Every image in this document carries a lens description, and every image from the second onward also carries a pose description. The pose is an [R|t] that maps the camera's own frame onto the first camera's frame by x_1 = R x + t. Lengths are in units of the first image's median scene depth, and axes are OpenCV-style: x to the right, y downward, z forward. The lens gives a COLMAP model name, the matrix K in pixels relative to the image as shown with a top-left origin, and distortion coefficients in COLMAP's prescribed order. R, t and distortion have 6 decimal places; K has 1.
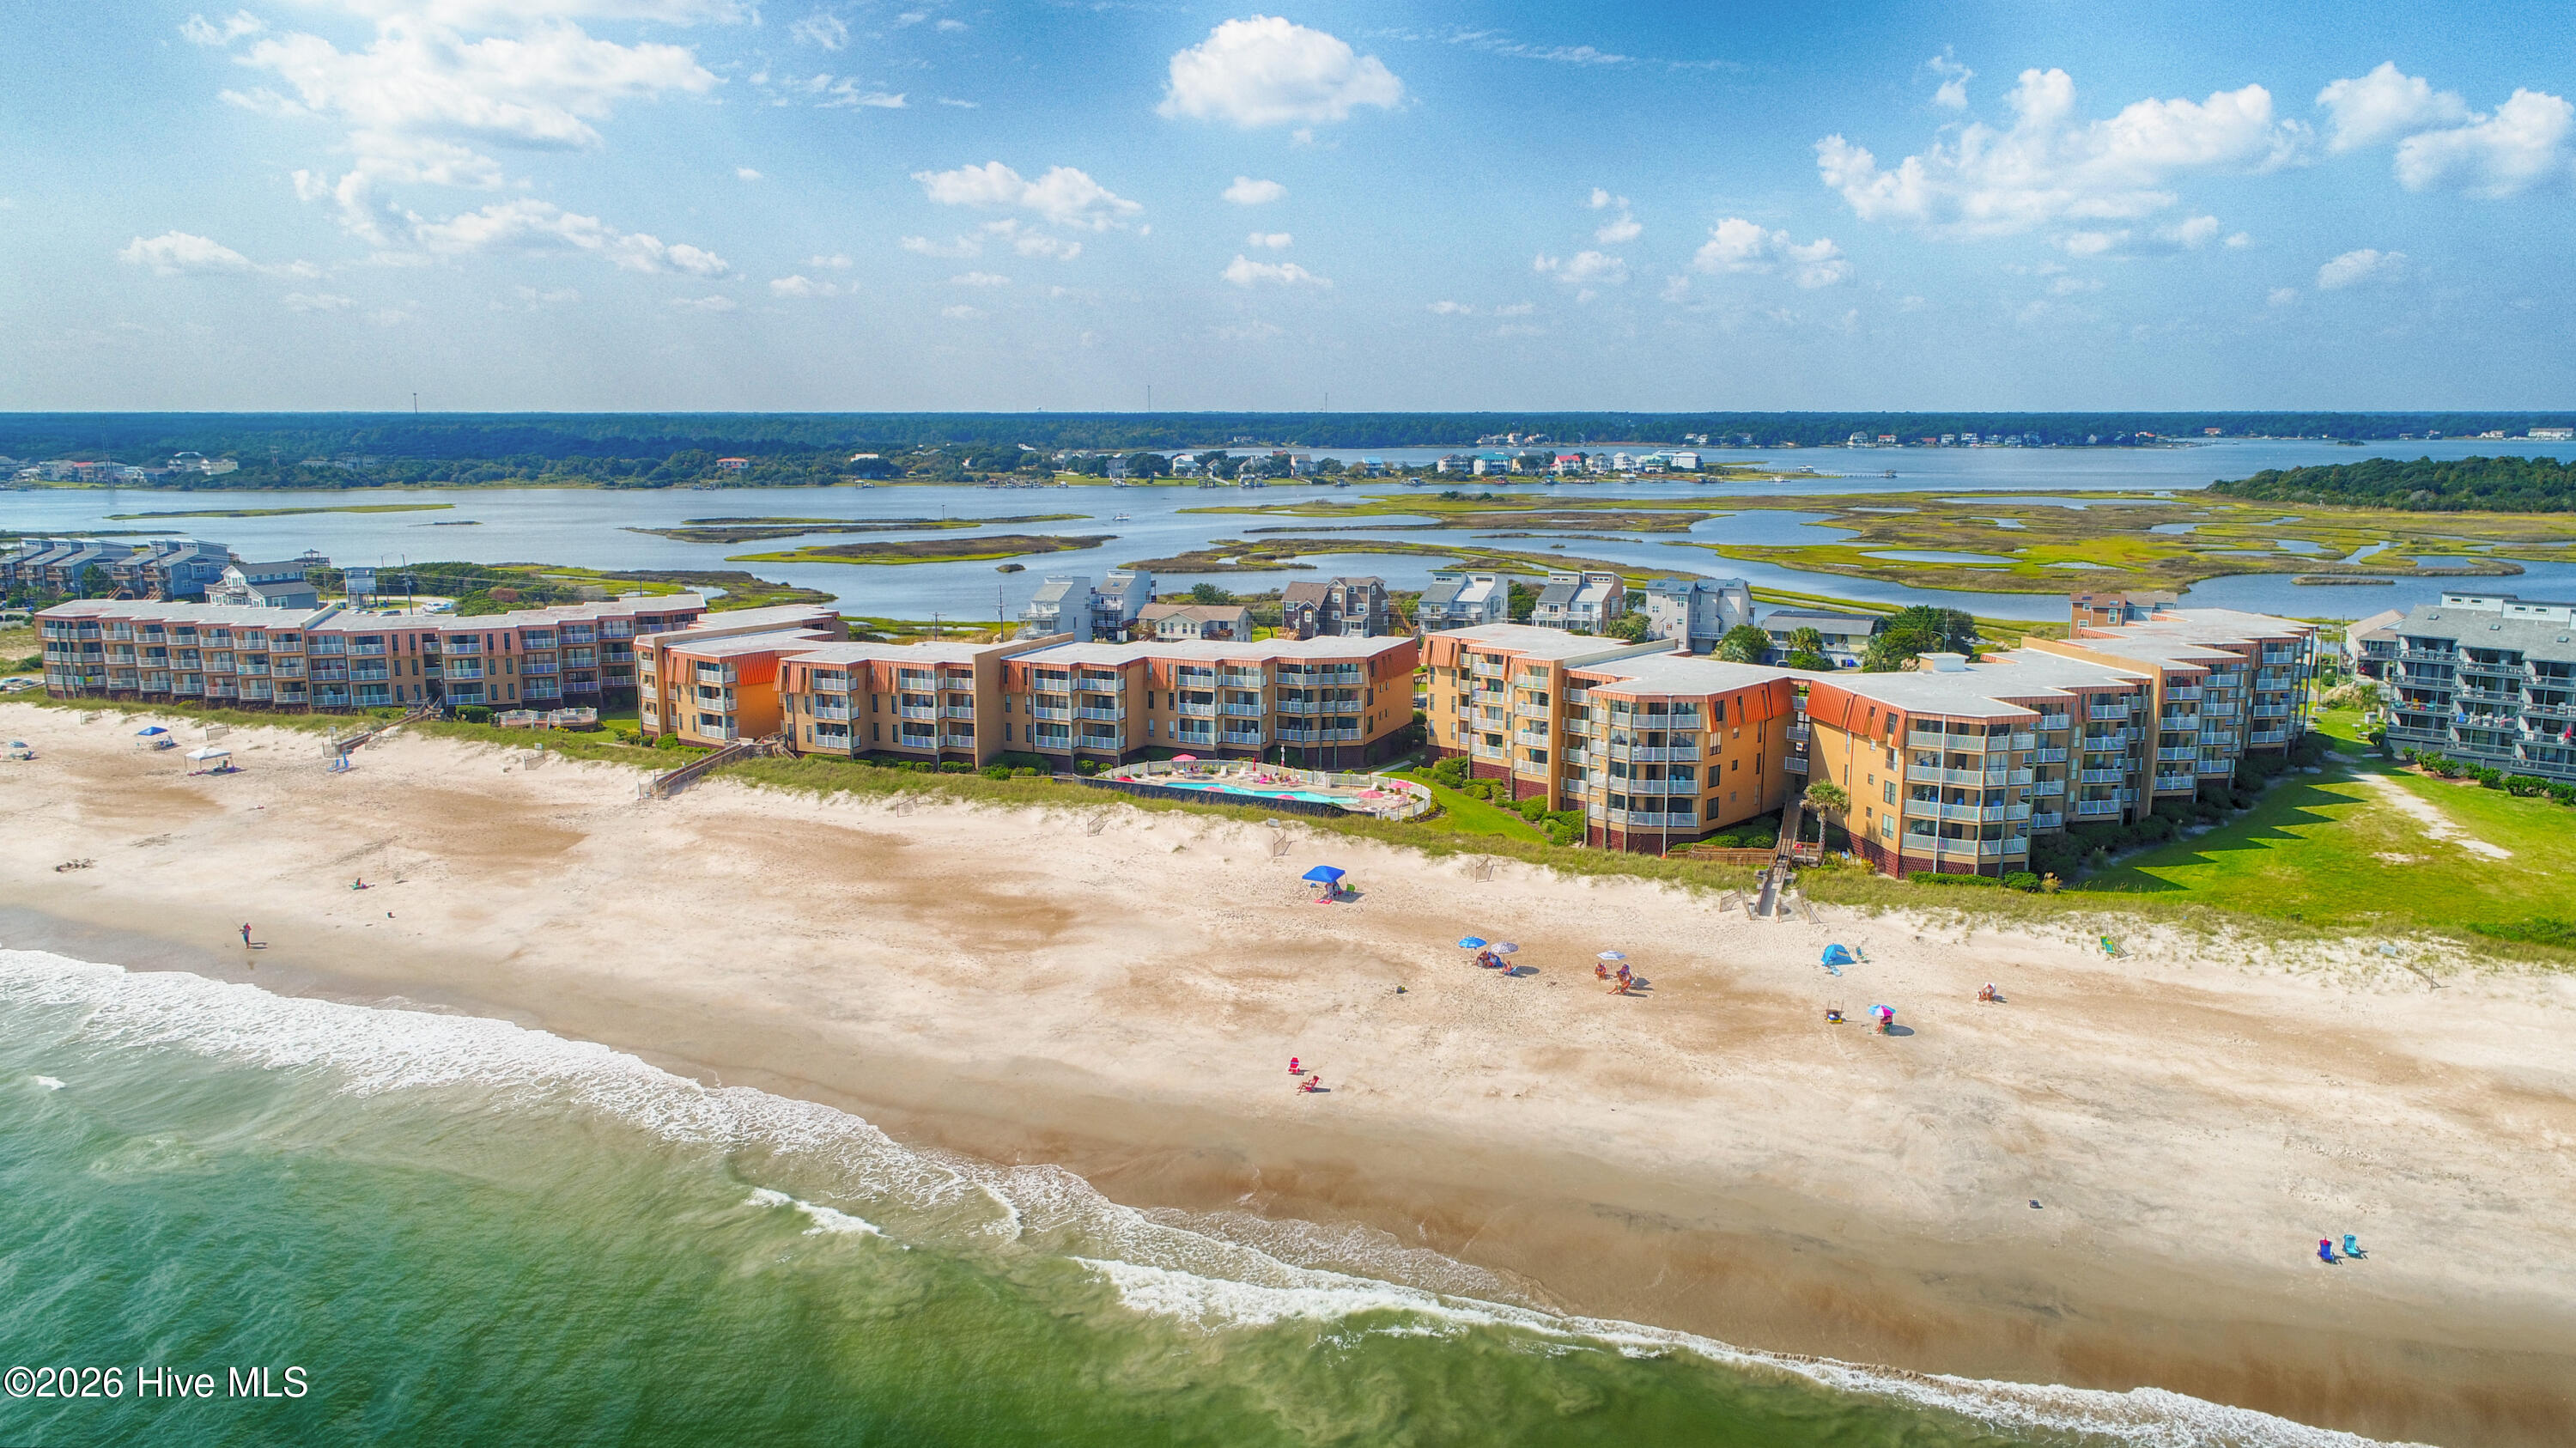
lens RADIAL K [[1820.7, 0, 1288.0], [0, 1820.7, 724.0], [0, 0, 1]] dist [0.004660, 0.004023]
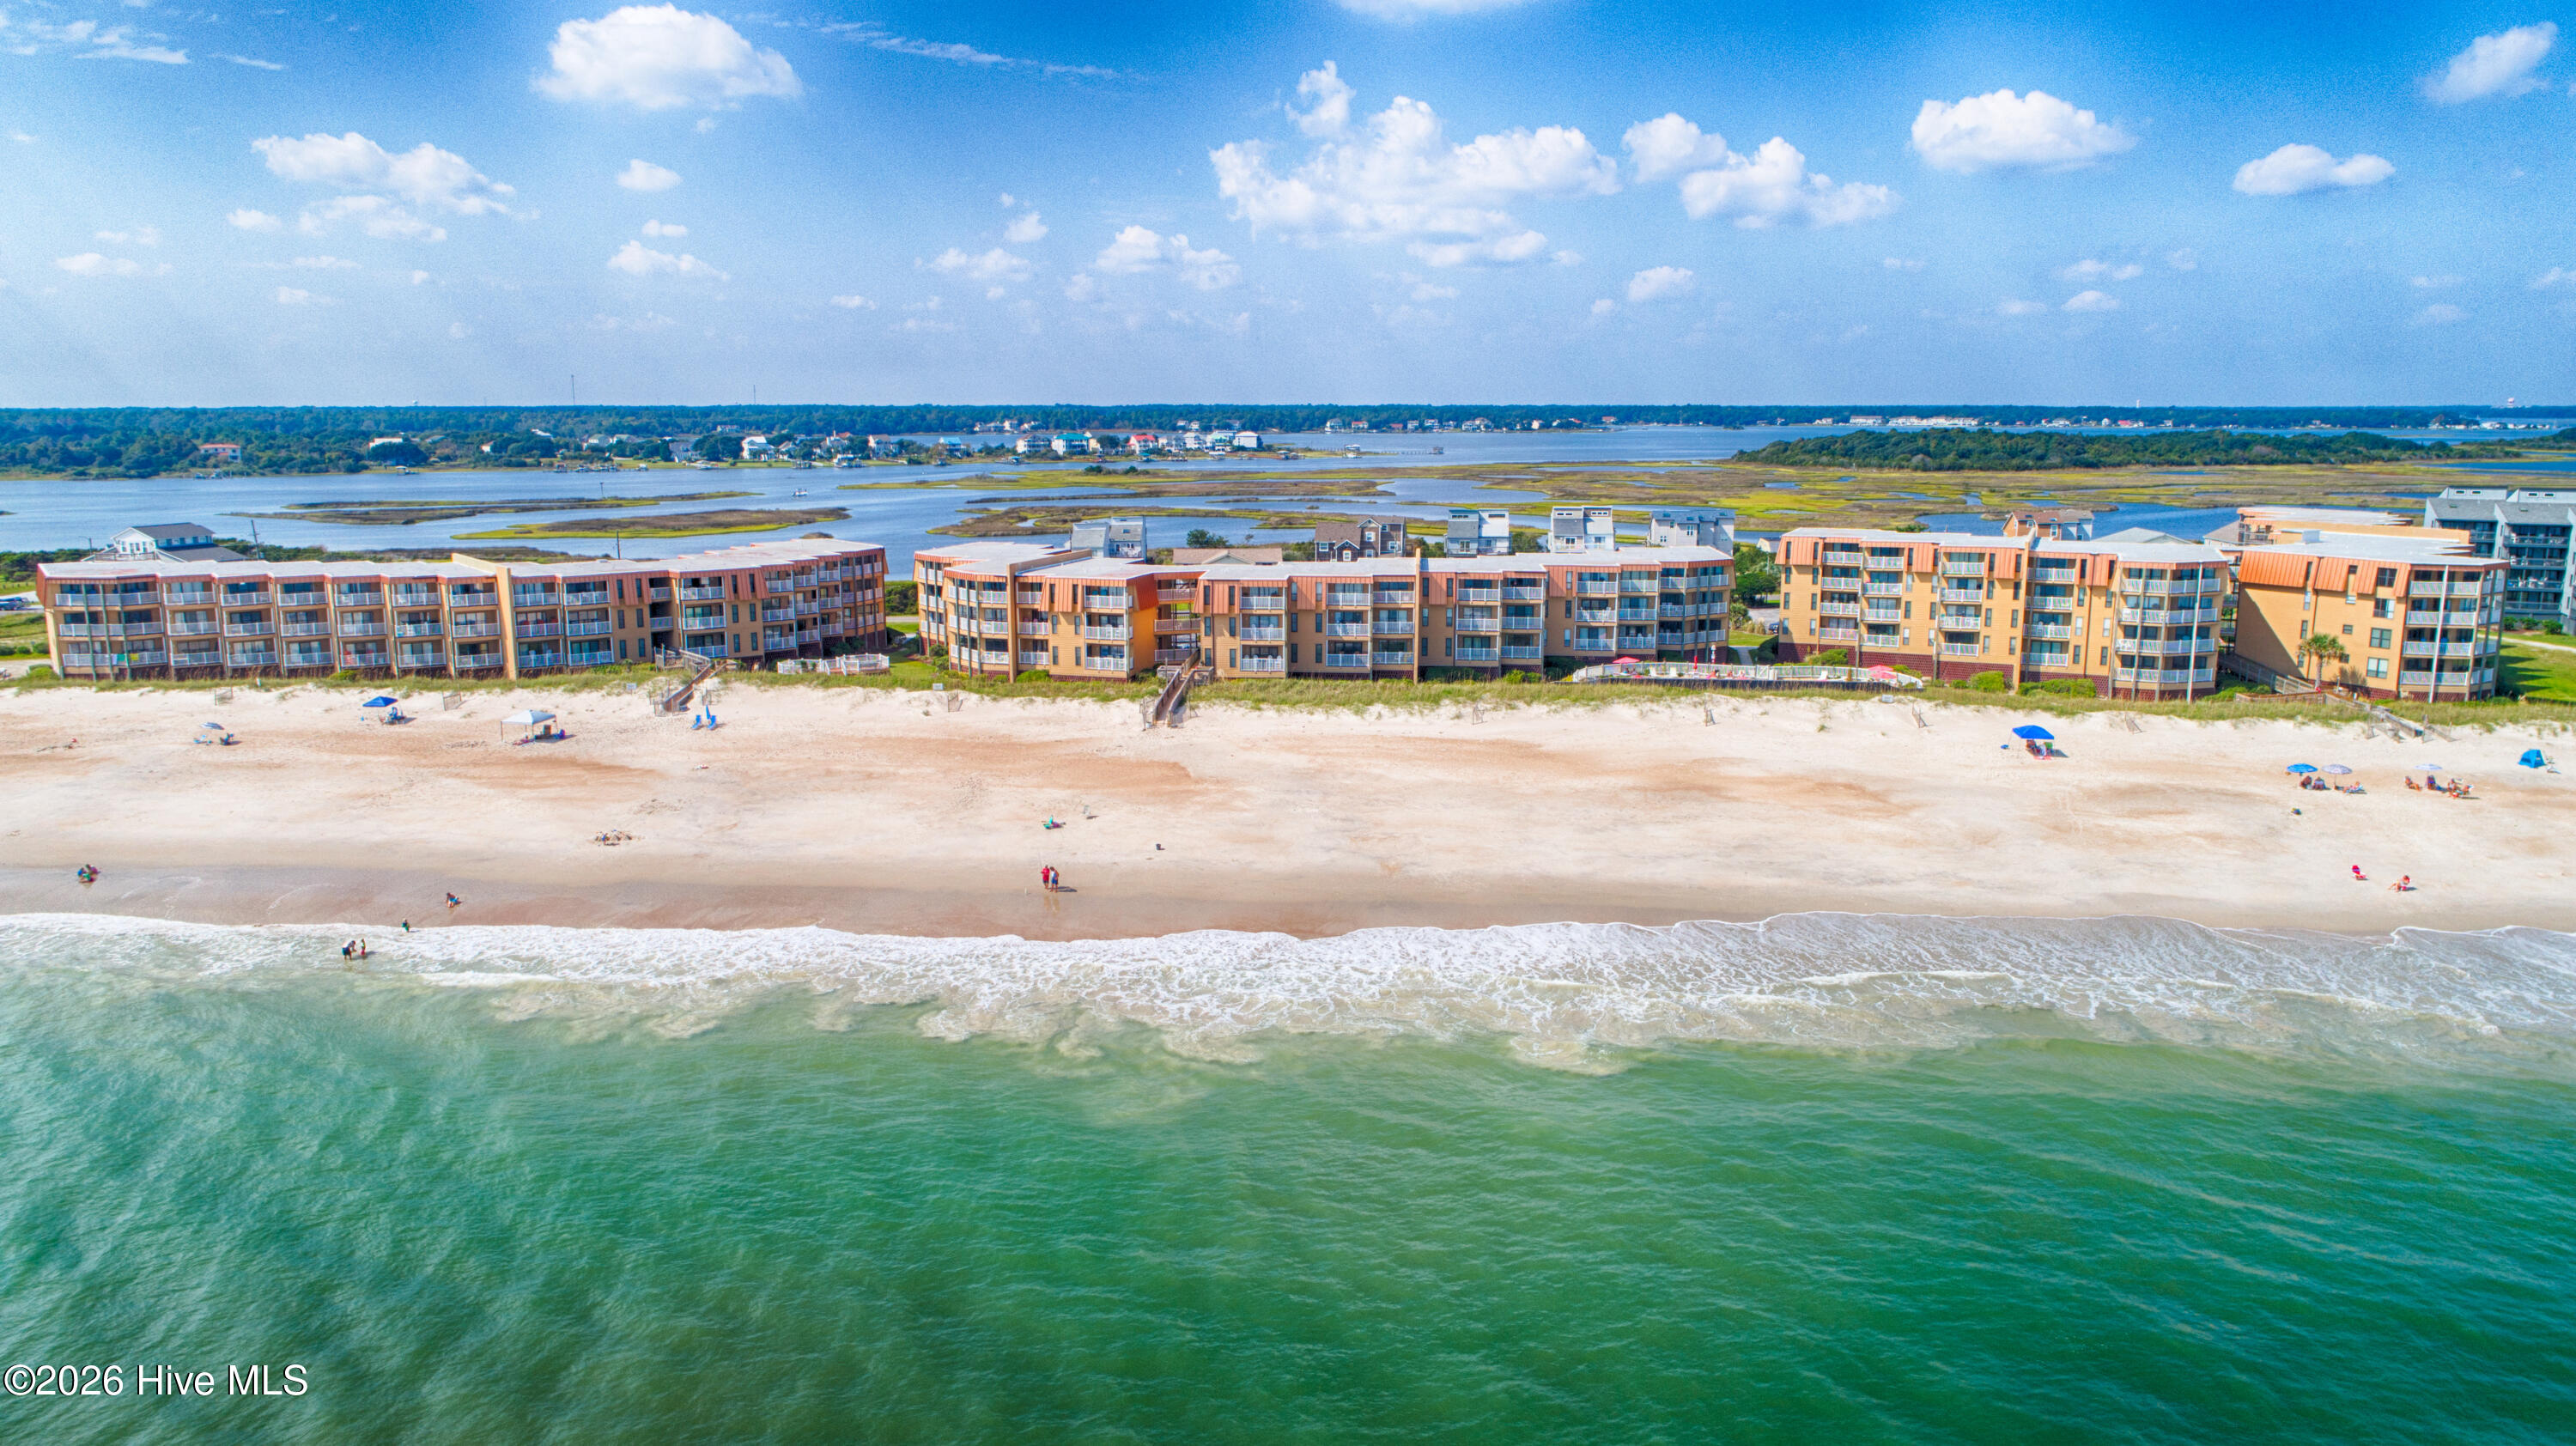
lens RADIAL K [[1769.3, 0, 1289.3], [0, 1769.3, 788.1], [0, 0, 1]] dist [-0.011249, -0.000468]
pose [[0.938616, -0.071653, 0.337441, -0.451689], [0.058341, 0.997072, 0.049439, 0.023771], [-0.339995, -0.026718, 0.940048, 0.111622]]
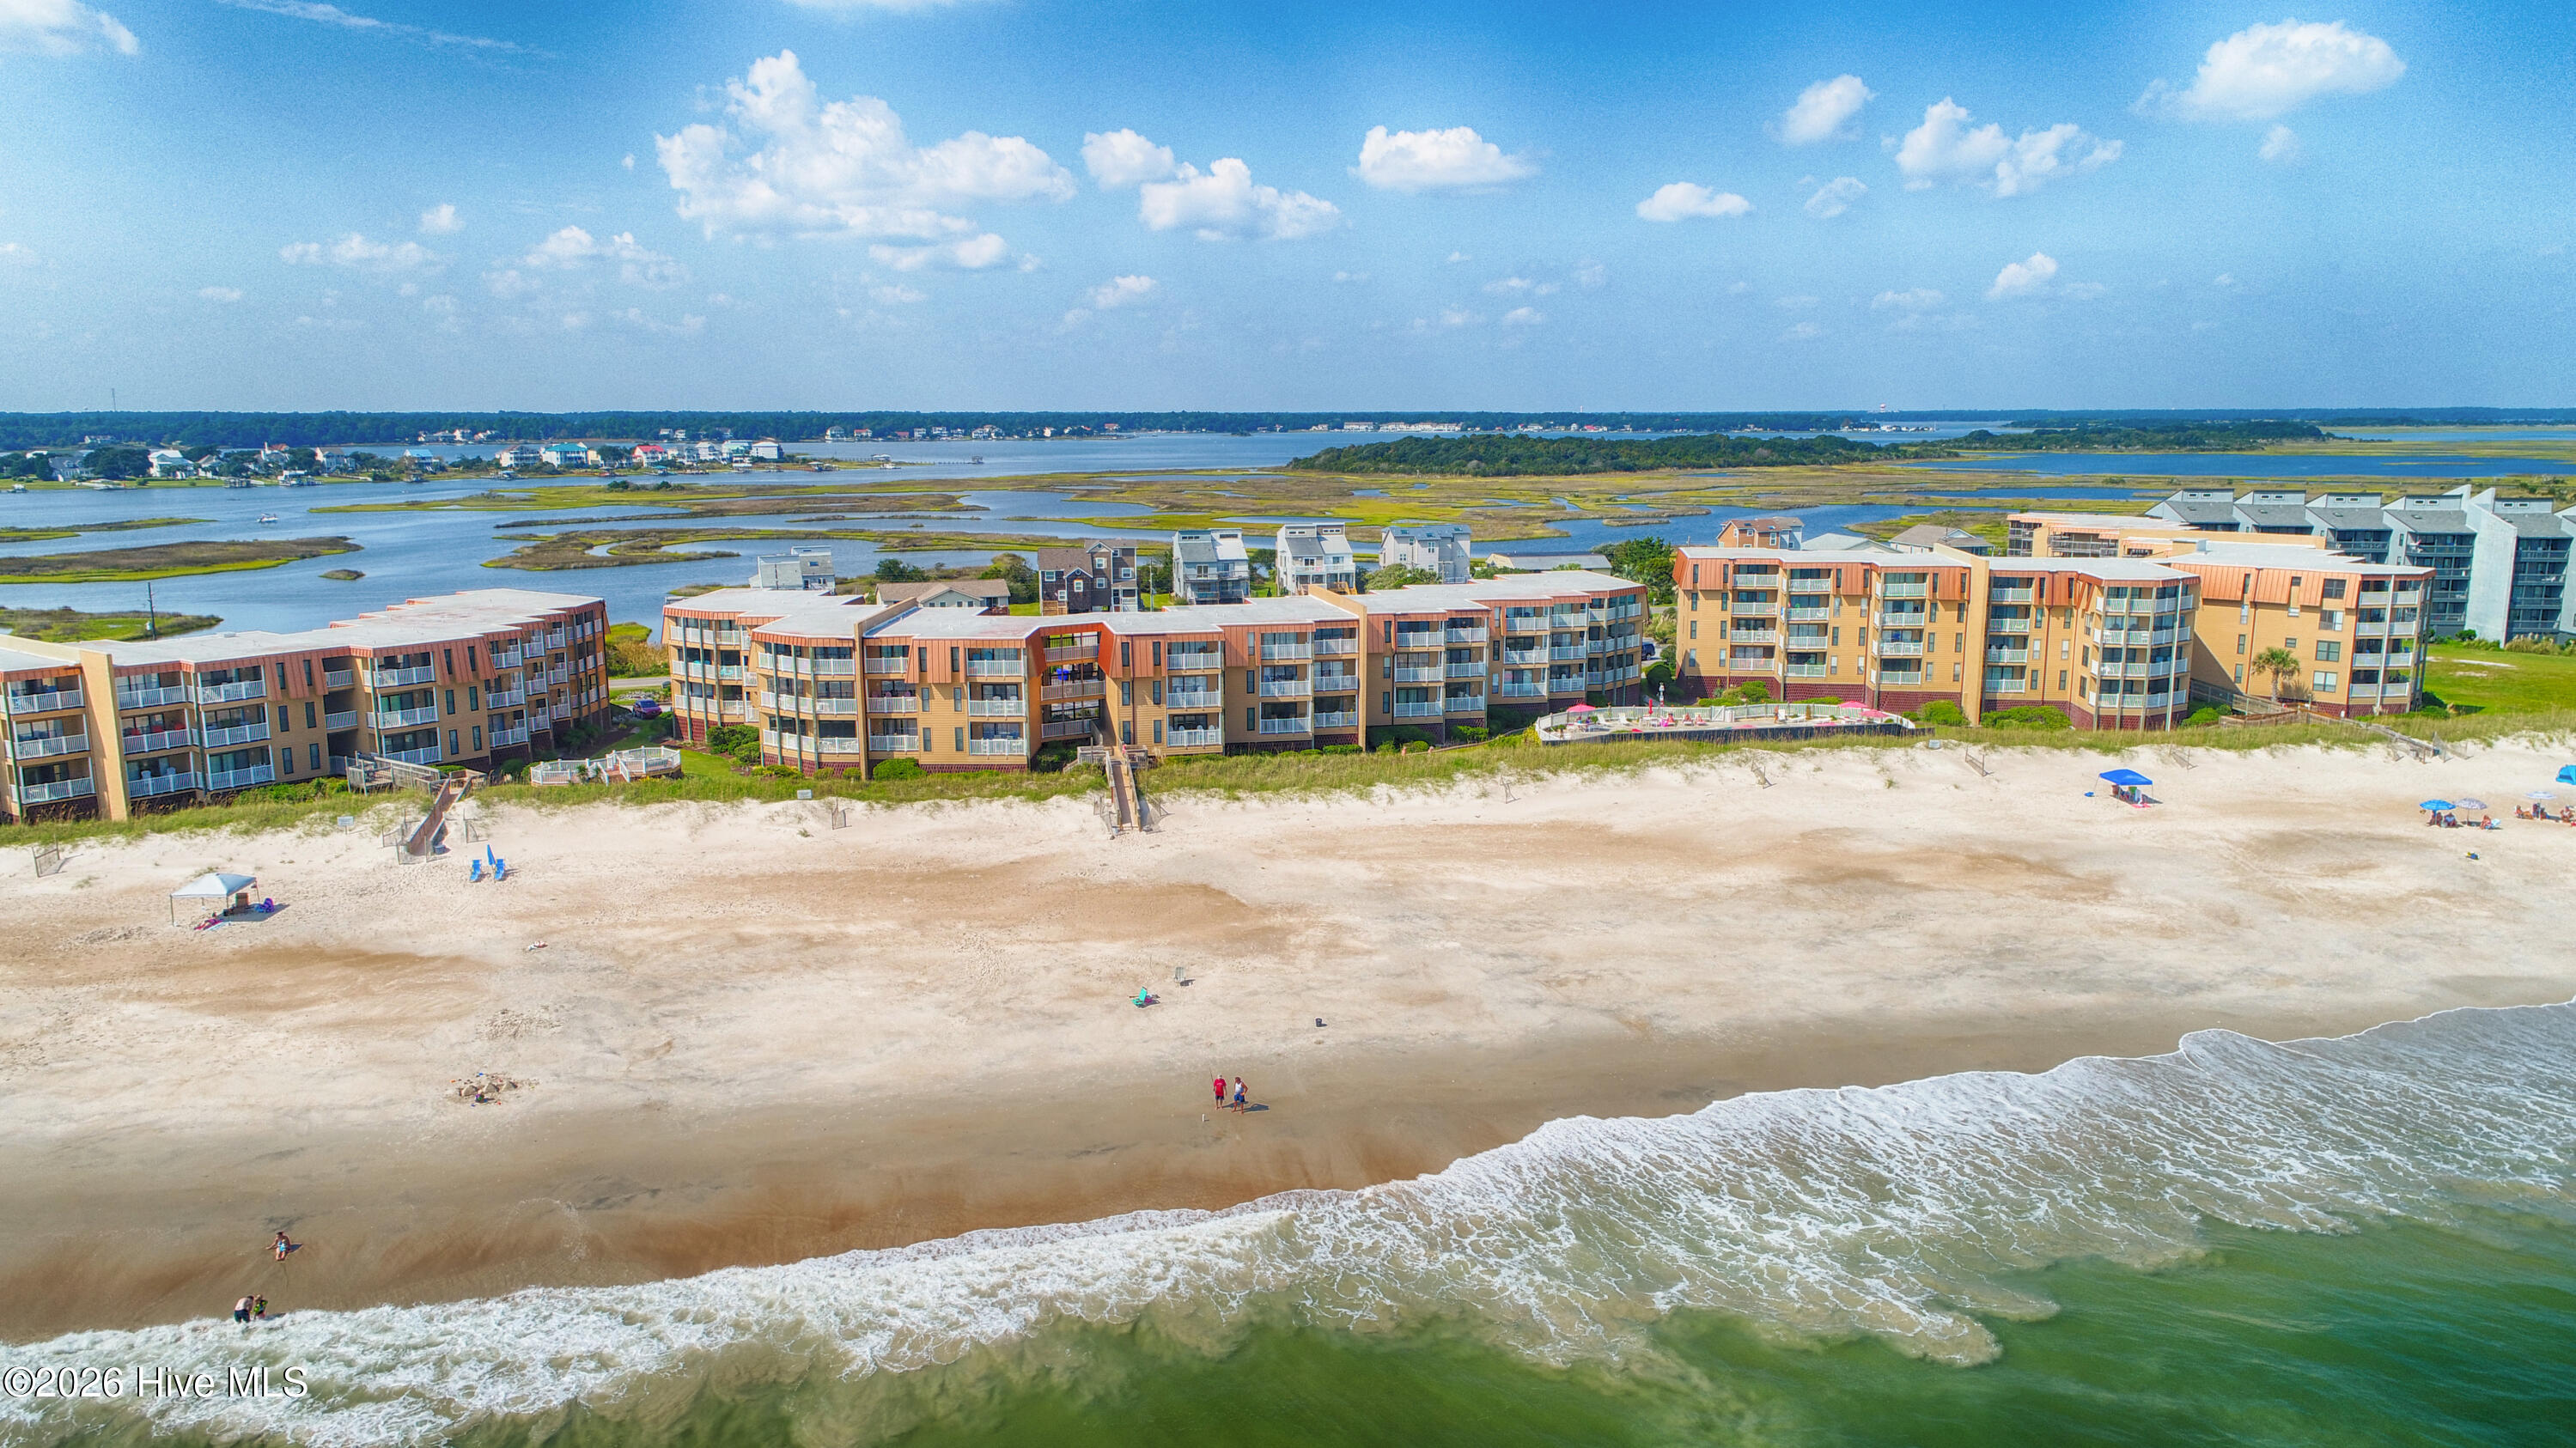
lens RADIAL K [[1788.2, 0, 1288.0], [0, 1788.2, 724.0], [0, 0, 1]] dist [0.002857, 0.003620]
pose [[0.796752, -0.103056, 0.595455, -0.542179], [0.103981, 0.994035, 0.032907, -0.013225], [-0.595294, 0.035697, 0.802715, 0.313504]]
